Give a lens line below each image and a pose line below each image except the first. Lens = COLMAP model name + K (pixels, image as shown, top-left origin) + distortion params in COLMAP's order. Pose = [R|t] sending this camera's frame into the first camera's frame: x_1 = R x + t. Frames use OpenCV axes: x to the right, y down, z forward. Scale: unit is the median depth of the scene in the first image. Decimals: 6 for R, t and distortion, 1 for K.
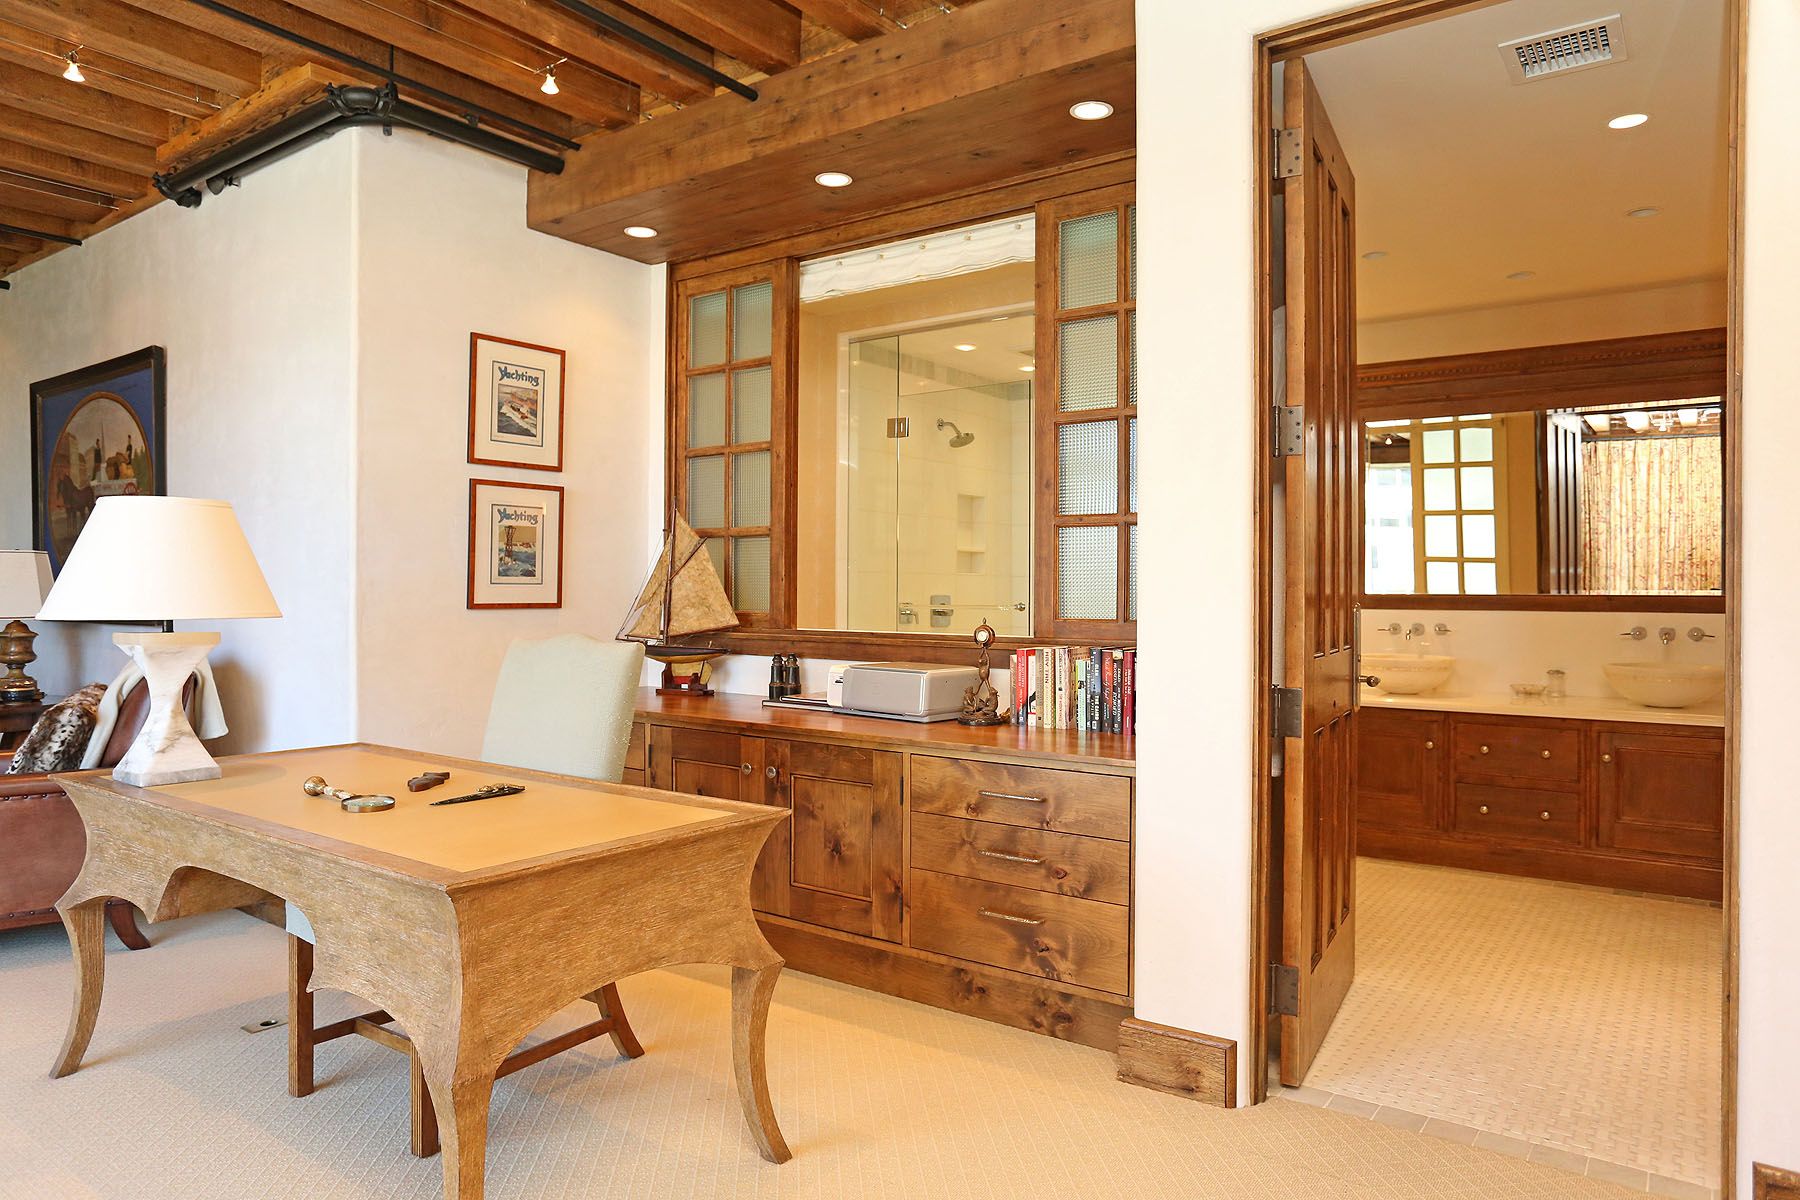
lens RADIAL K [[1149.8, 0, 940.8], [0, 1149.8, 591.2], [0, 0, 1]] dist [-0.055769, 0.036427]
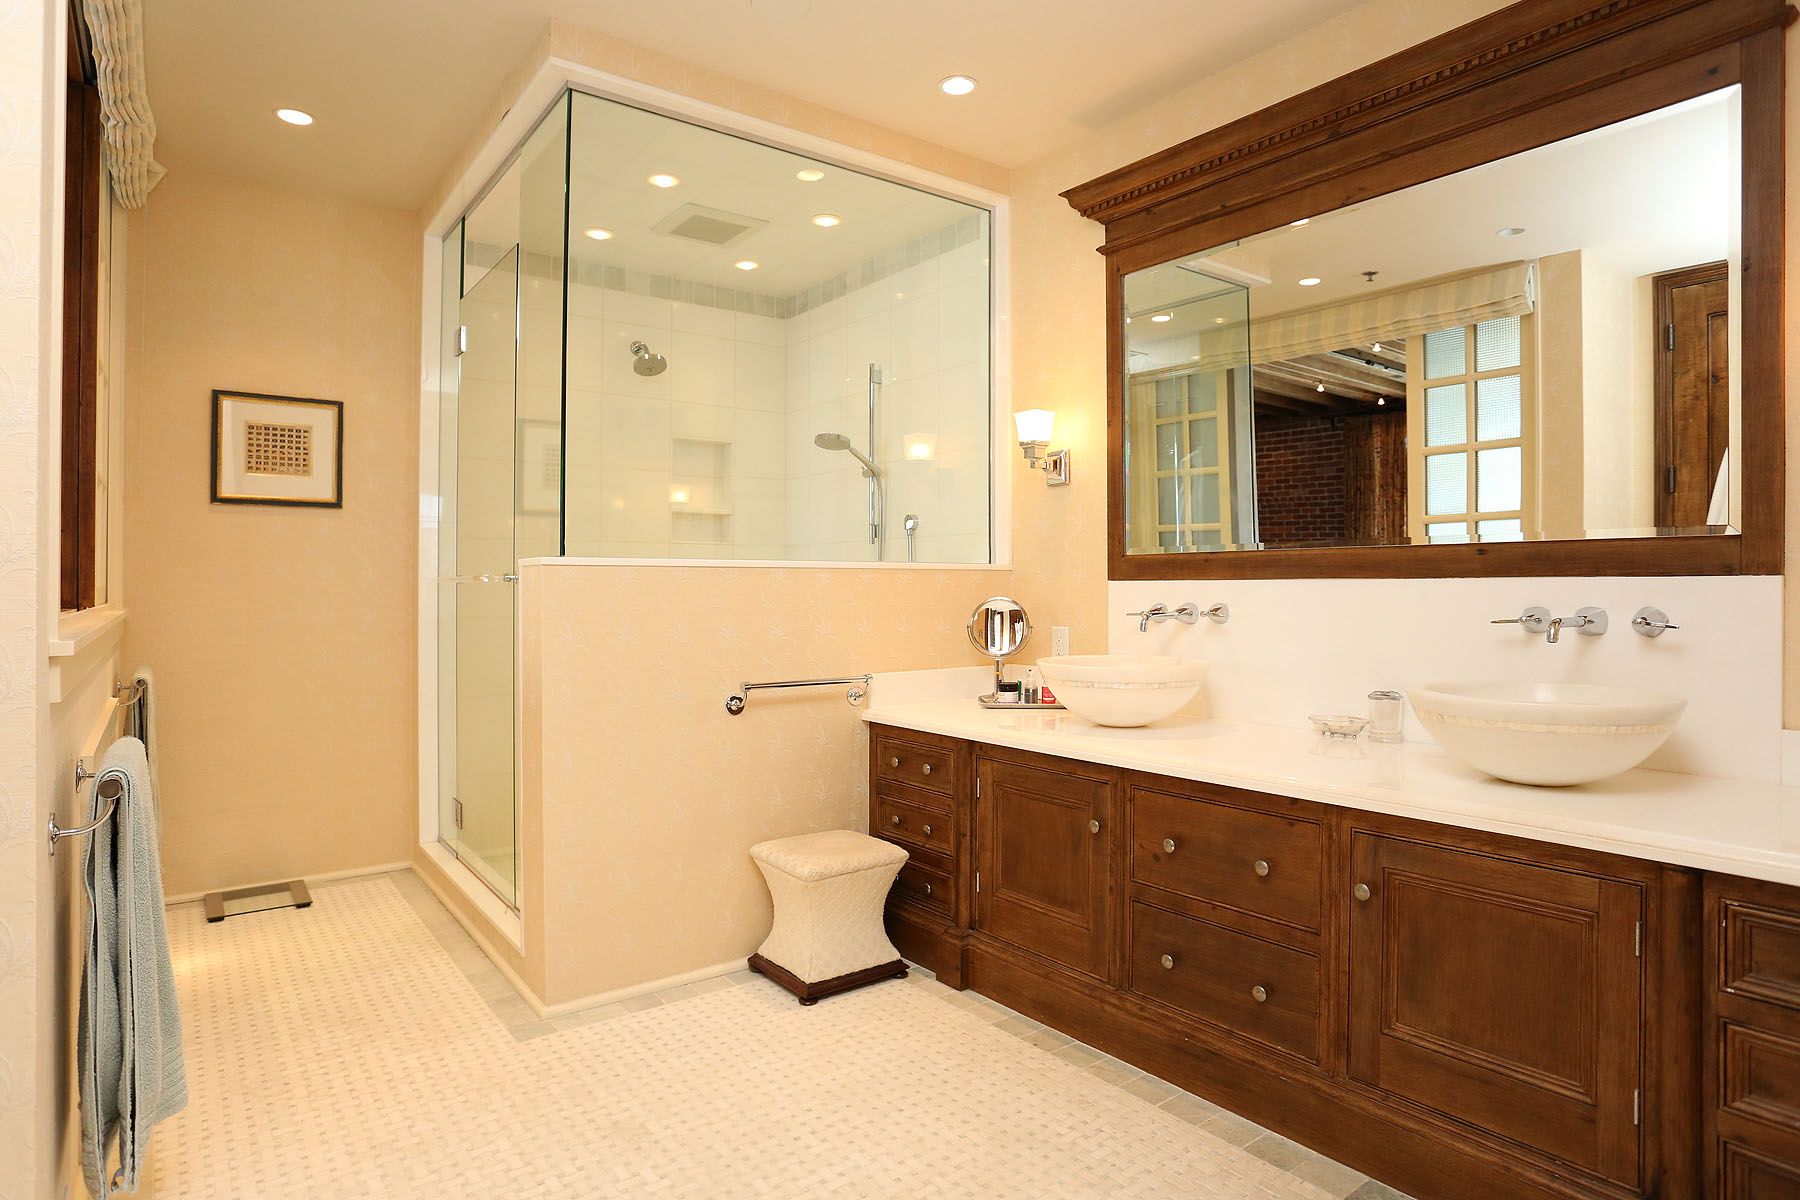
lens RADIAL K [[1047.6, 0, 900.7], [0, 1047.6, 597.2], [0, 0, 1]] dist [-0.031477, 0.001009]
pose [[0.963225, -0.005561, -0.268640, 0.488808], [0.008860, 0.999899, 0.011069, 0.020192], [0.268551, -0.013042, 0.963177, 0.511385]]
